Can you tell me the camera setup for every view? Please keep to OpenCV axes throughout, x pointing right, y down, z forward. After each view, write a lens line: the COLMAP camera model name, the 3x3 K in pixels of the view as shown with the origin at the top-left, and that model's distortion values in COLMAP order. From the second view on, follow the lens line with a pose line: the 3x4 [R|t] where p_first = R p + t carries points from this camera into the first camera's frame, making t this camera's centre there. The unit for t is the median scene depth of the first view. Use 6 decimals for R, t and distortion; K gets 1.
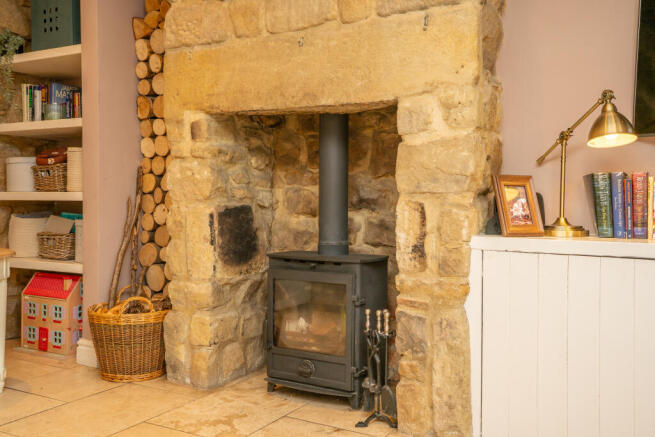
lens RADIAL K [[611.9, 0, 327.5], [0, 611.9, 218.5], [0, 0, 1]] dist [0.062129, 0.000720]
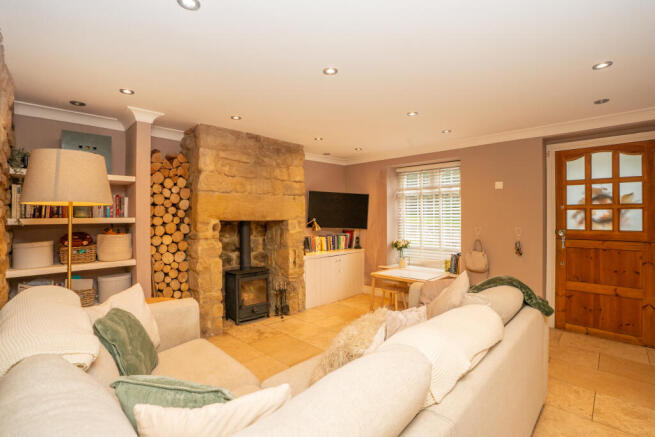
lens RADIAL K [[306.9, 0, 327.5], [0, 306.9, 218.5], [0, 0, 1]] dist [-0.059116, 0.000506]
pose [[0.251485, -0.018917, 0.967676, -1.208020], [0.032393, 0.999413, 0.011119, -0.172058], [-0.967319, 0.028550, 0.251950, 0.284937]]
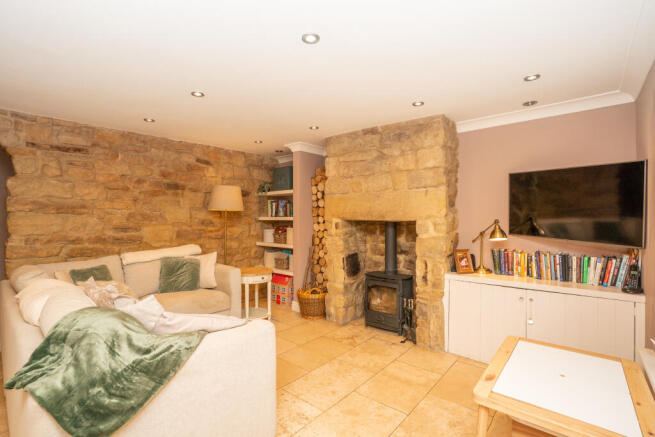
lens RADIAL K [[306.9, 0, 327.5], [0, 306.9, 218.5], [0, 0, 1]] dist [-0.059116, 0.000506]
pose [[0.984121, -0.009398, -0.177248, -0.022083], [0.005077, 0.999679, -0.024820, -0.138622], [0.177425, 0.023526, 0.983853, -0.292384]]
